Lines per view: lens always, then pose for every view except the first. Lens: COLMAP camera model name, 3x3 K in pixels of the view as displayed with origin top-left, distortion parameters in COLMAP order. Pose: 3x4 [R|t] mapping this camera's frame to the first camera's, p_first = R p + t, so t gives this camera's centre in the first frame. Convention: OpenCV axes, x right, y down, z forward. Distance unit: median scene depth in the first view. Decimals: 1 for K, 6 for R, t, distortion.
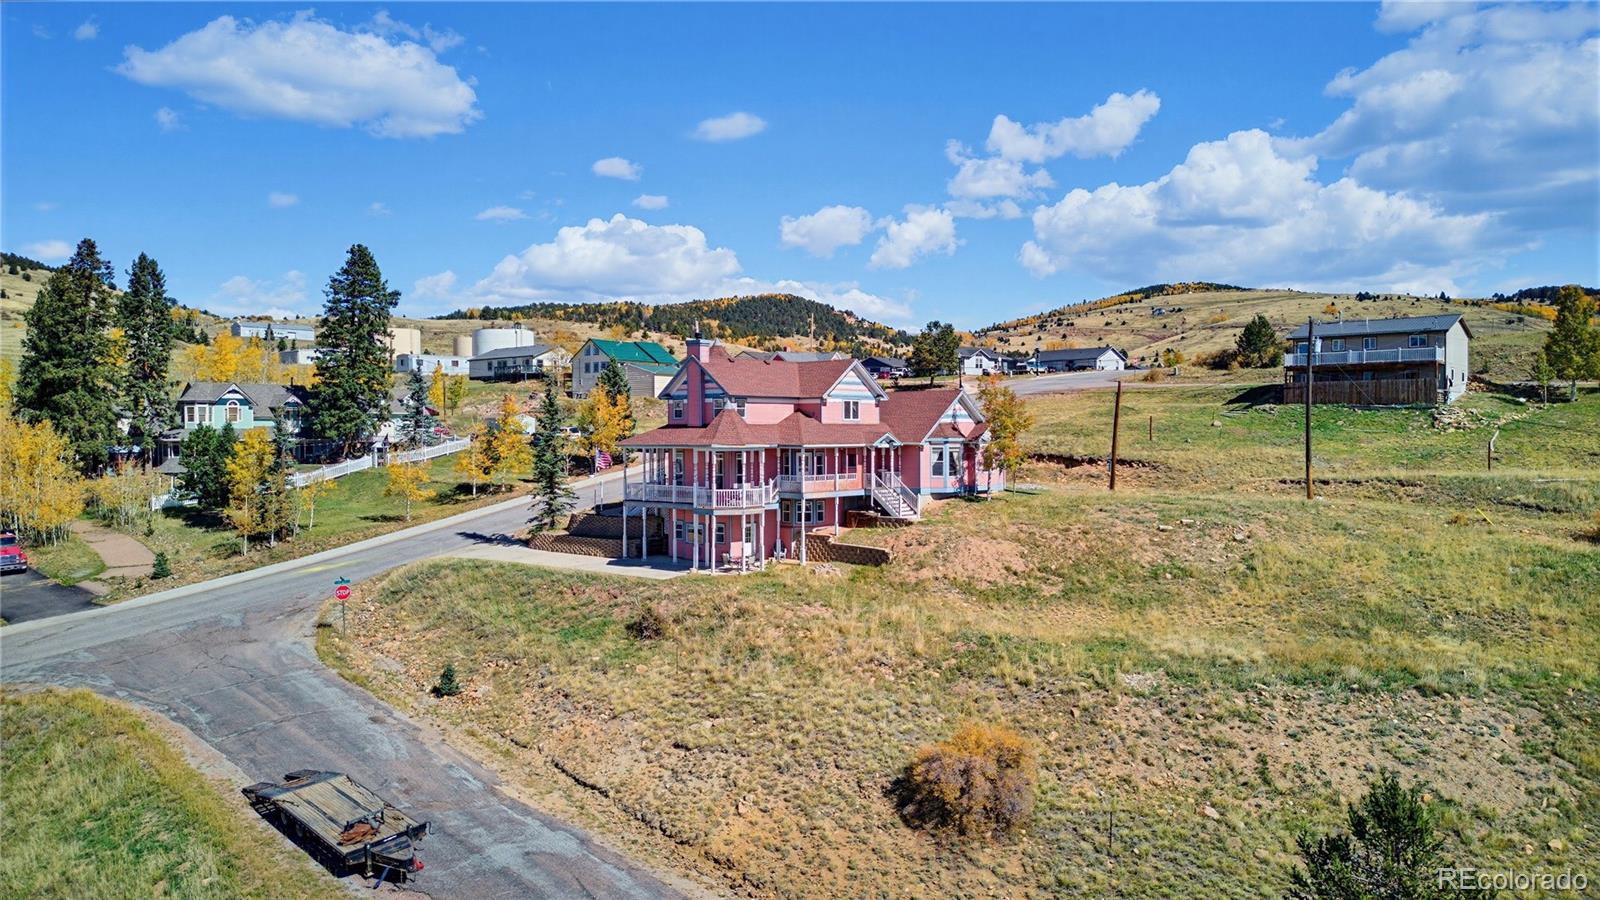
lens RADIAL K [[1091.4, 0, 800.0], [0, 1091.4, 450.0], [0, 0, 1]] dist [0.001392, -0.003176]
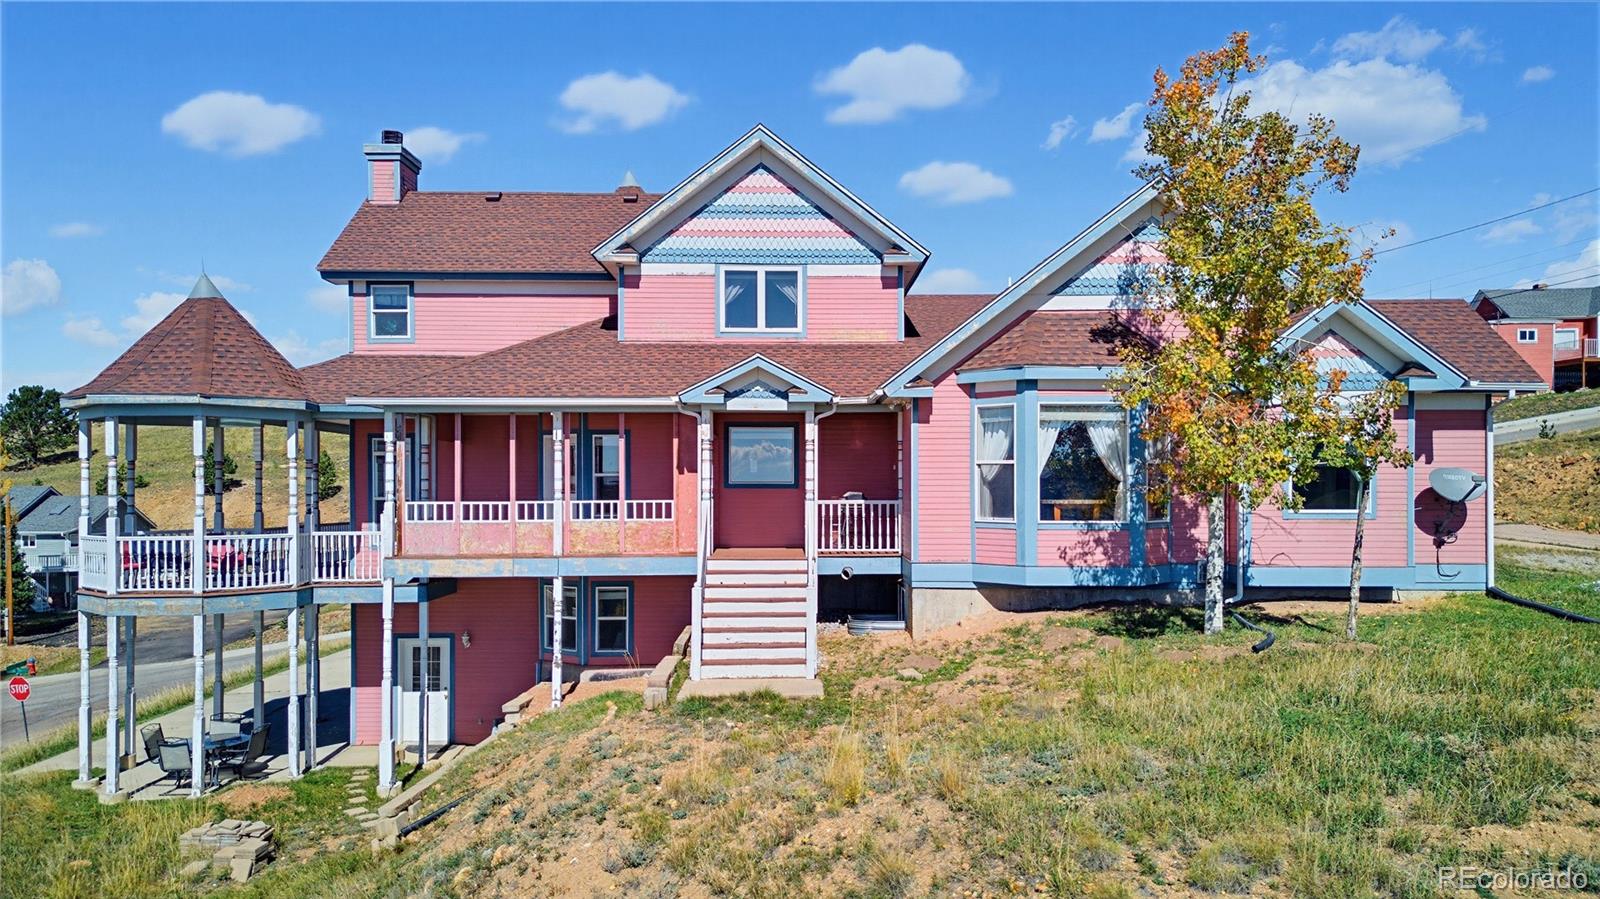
lens RADIAL K [[1091.4, 0, 800.0], [0, 1091.4, 449.5], [0, 0, 1]] dist [0.001392, -0.003176]
pose [[0.687228, -0.016772, -0.726248, 0.280945], [-0.006337, 0.999557, -0.029080, 0.015435], [0.726414, 0.024587, 0.686818, 0.796065]]
